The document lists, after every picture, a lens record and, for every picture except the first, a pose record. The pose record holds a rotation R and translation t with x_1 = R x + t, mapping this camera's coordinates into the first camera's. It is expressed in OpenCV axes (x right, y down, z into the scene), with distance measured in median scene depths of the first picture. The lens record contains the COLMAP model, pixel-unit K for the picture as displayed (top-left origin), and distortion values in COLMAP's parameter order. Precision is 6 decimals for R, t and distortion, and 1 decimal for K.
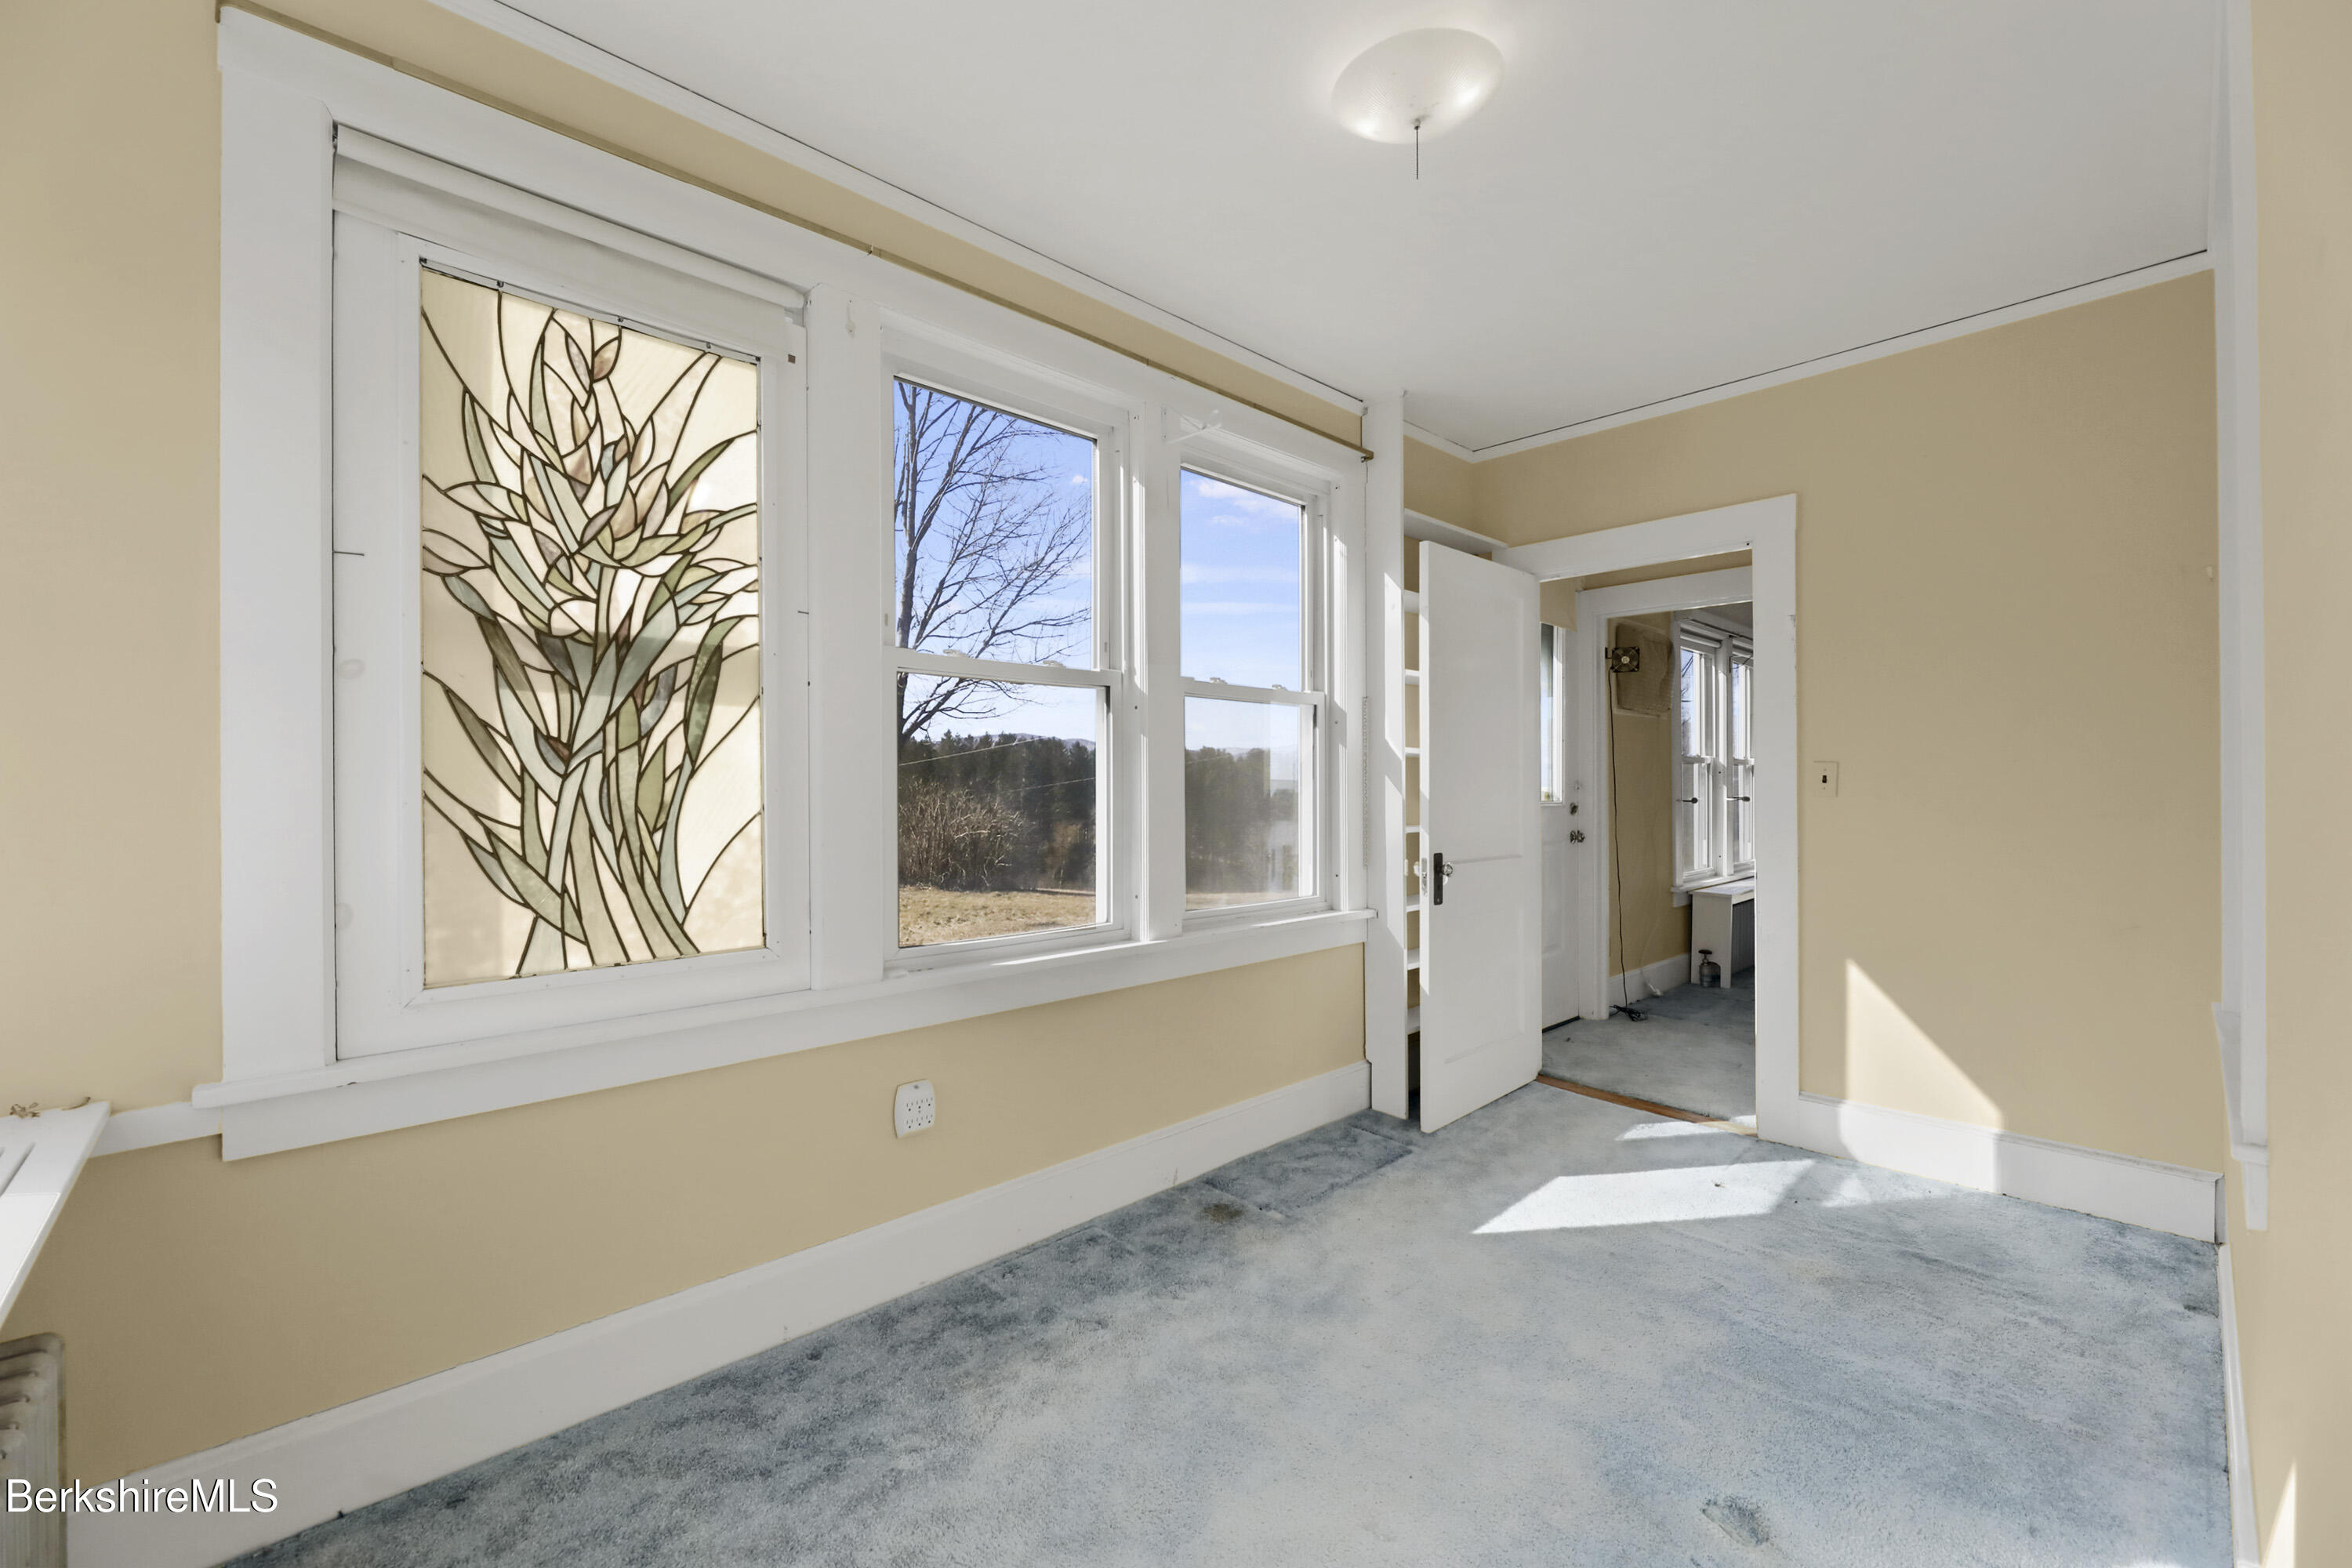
lens RADIAL K [[955.3, 0, 1159.0], [0, 955.3, 788.2], [0, 0, 1]] dist [-0.000372, -0.001899]
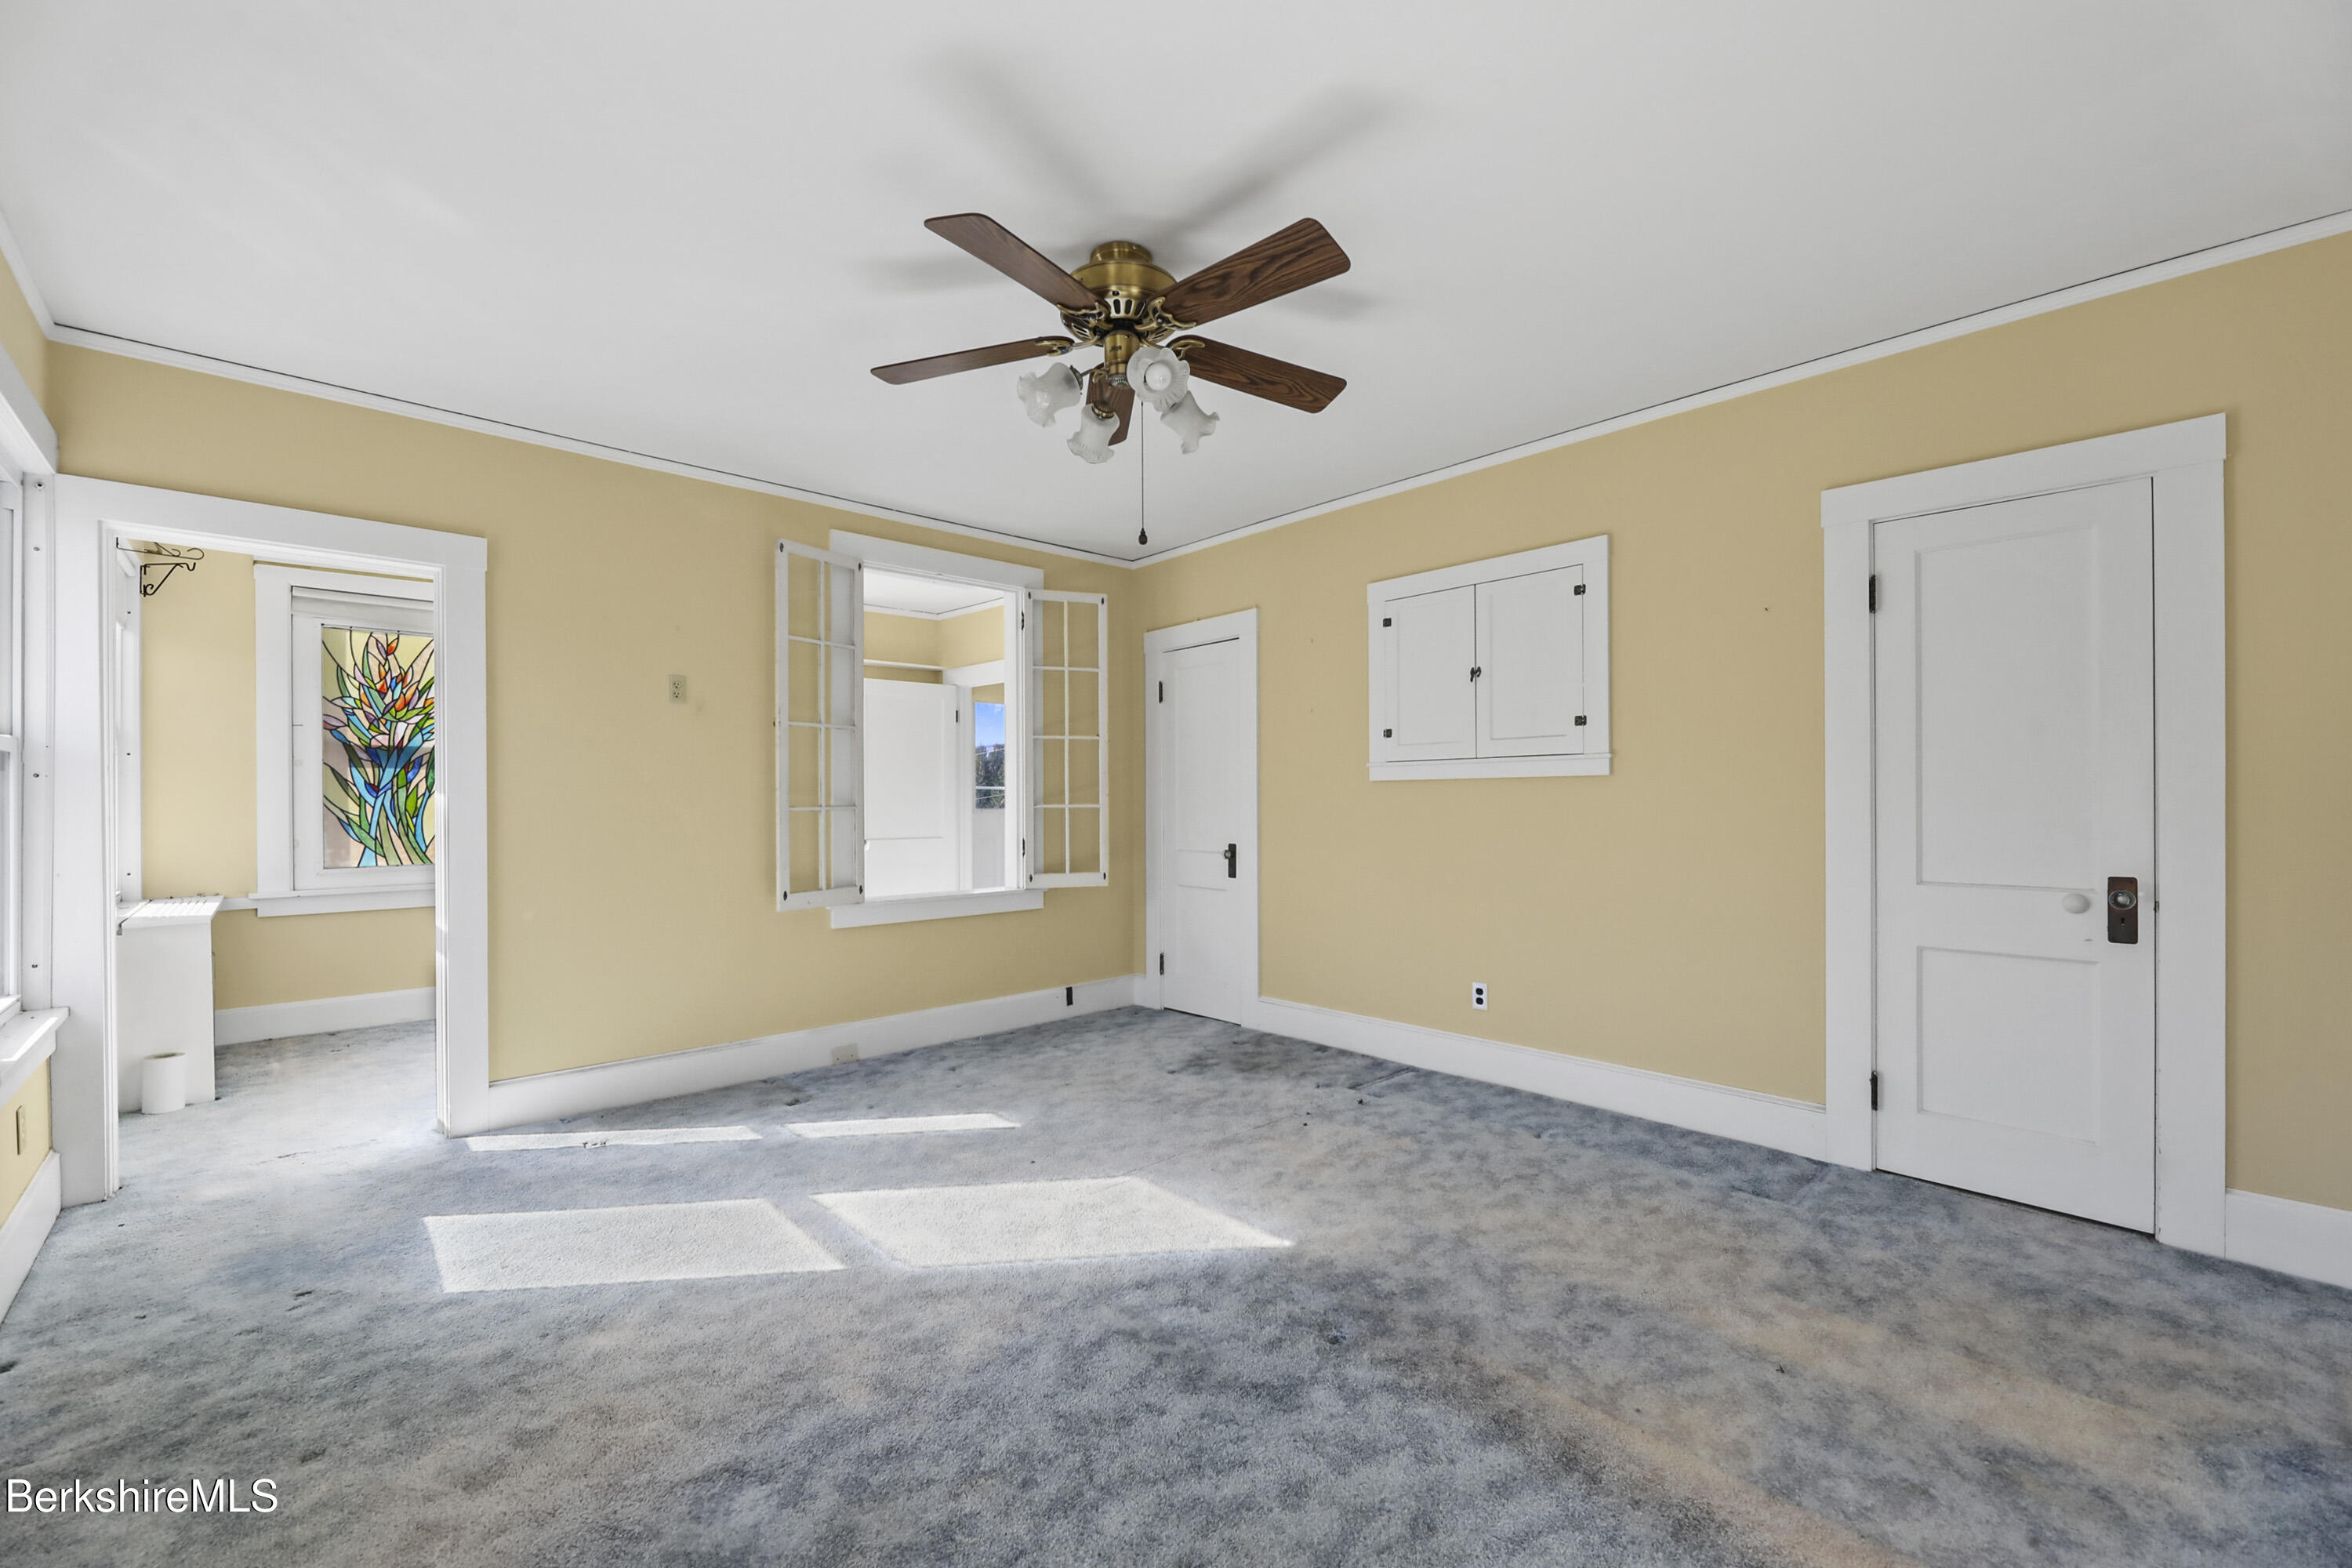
lens RADIAL K [[955.3, 0, 1160.1], [0, 955.3, 800.2], [0, 0, 1]] dist [-0.000372, -0.001899]
pose [[0.999892, -0.001247, -0.014650, 1.704393], [0.001293, 0.999994, 0.003134, -0.010633], [0.014646, -0.003152, 0.999888, -1.754054]]
